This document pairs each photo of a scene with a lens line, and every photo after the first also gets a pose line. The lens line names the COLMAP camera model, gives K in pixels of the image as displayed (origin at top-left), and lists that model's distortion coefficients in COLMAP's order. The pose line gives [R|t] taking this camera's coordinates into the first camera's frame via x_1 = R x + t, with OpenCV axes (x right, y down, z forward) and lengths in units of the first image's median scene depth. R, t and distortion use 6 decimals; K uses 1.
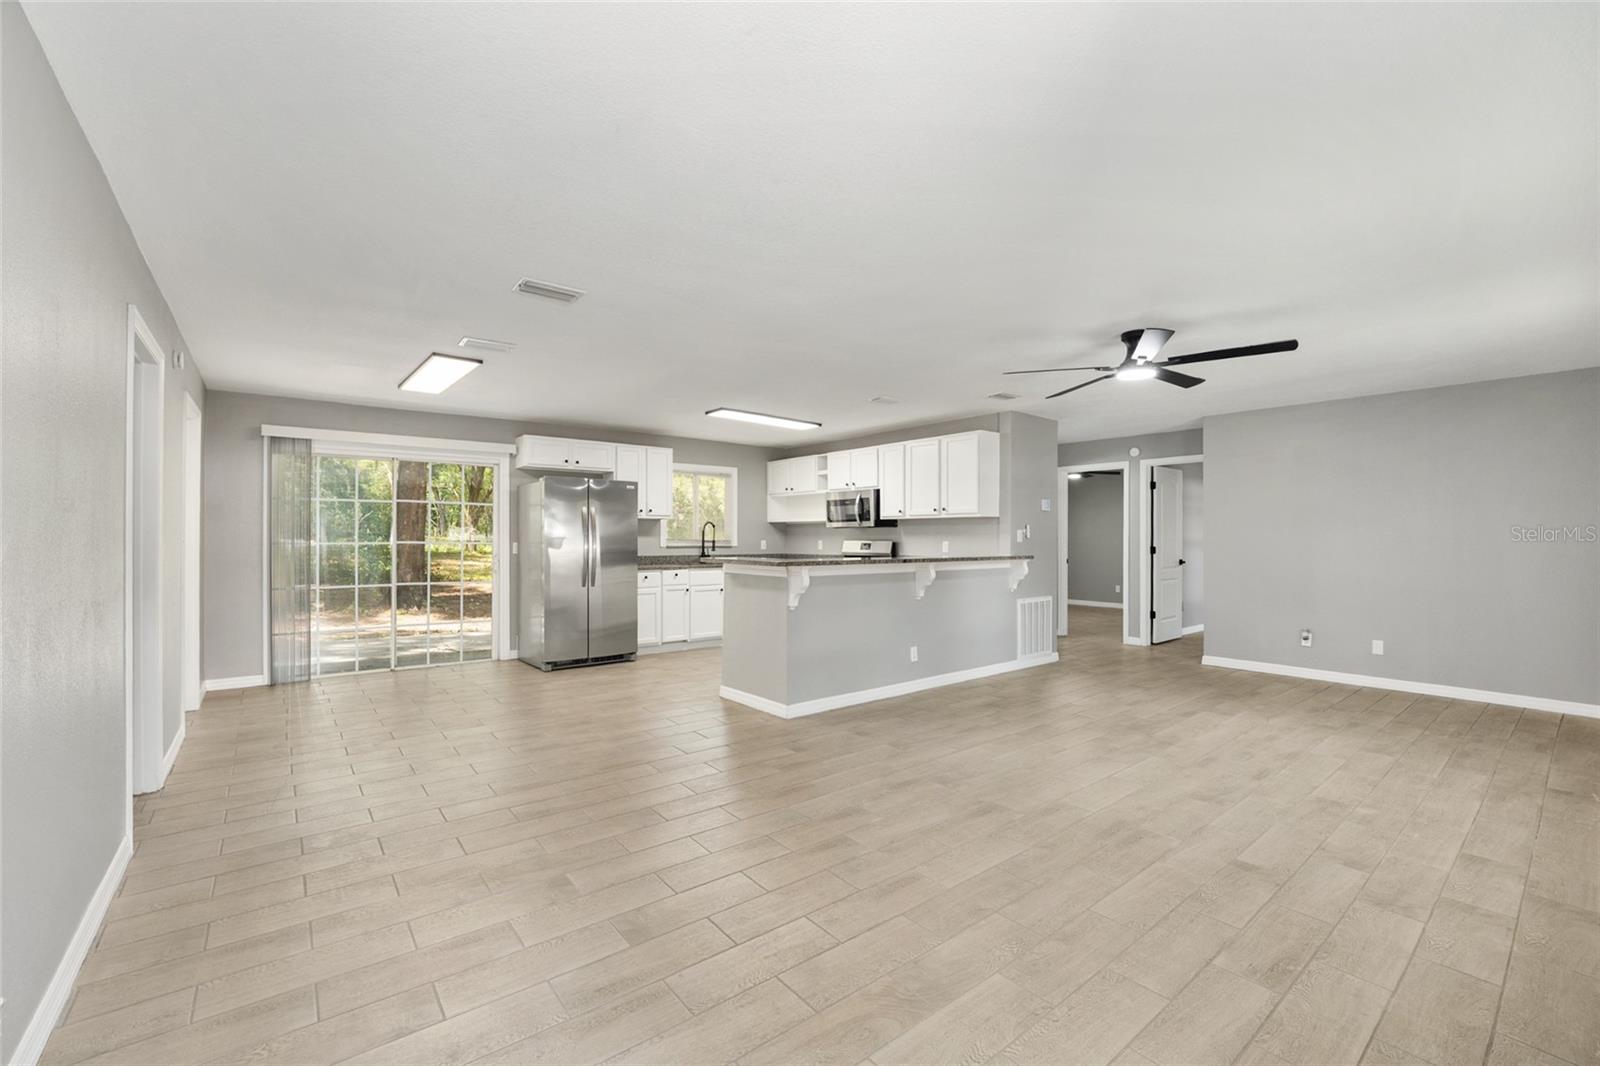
lens RADIAL K [[646.6, 0, 807.1], [0, 646.6, 548.4], [0, 0, 1]] dist [-0.027701, 0.004082]
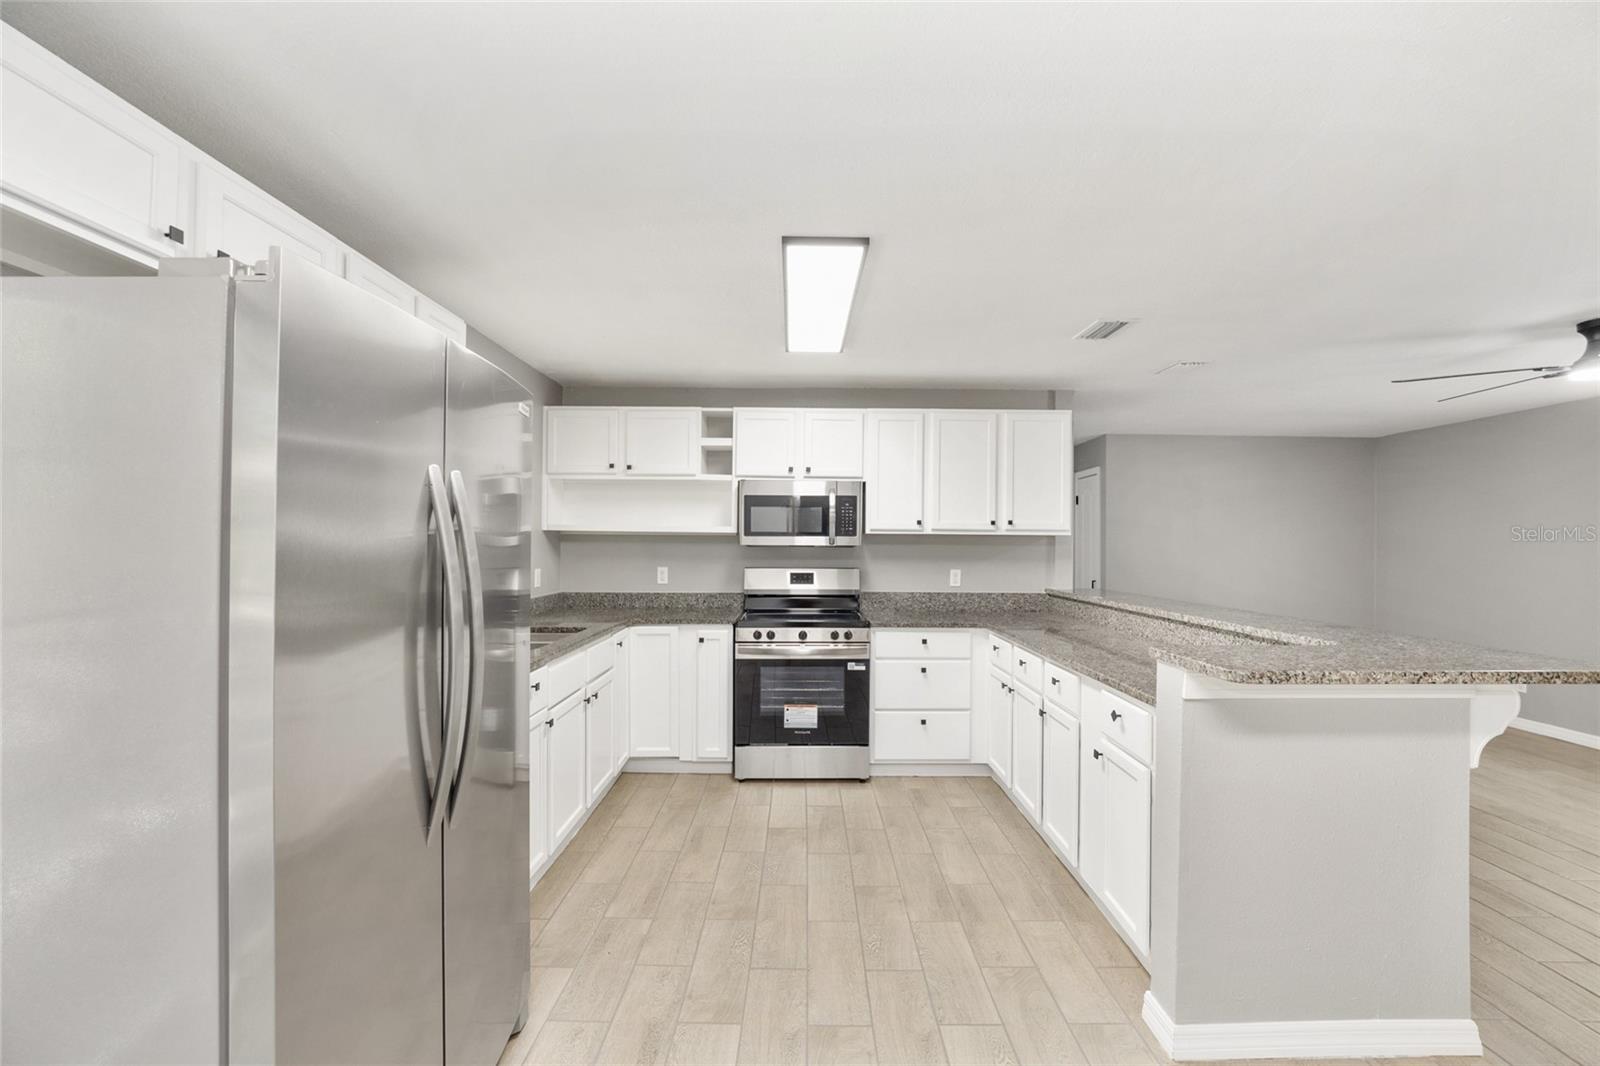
lens RADIAL K [[646.6, 0, 803.8], [0, 646.6, 528.4], [0, 0, 1]] dist [-0.027701, 0.004082]
pose [[0.634504, 0.019378, 0.772677, -0.420435], [0.005773, 0.999539, -0.029808, -0.036287], [-0.772898, 0.023374, 0.634099, 0.746713]]
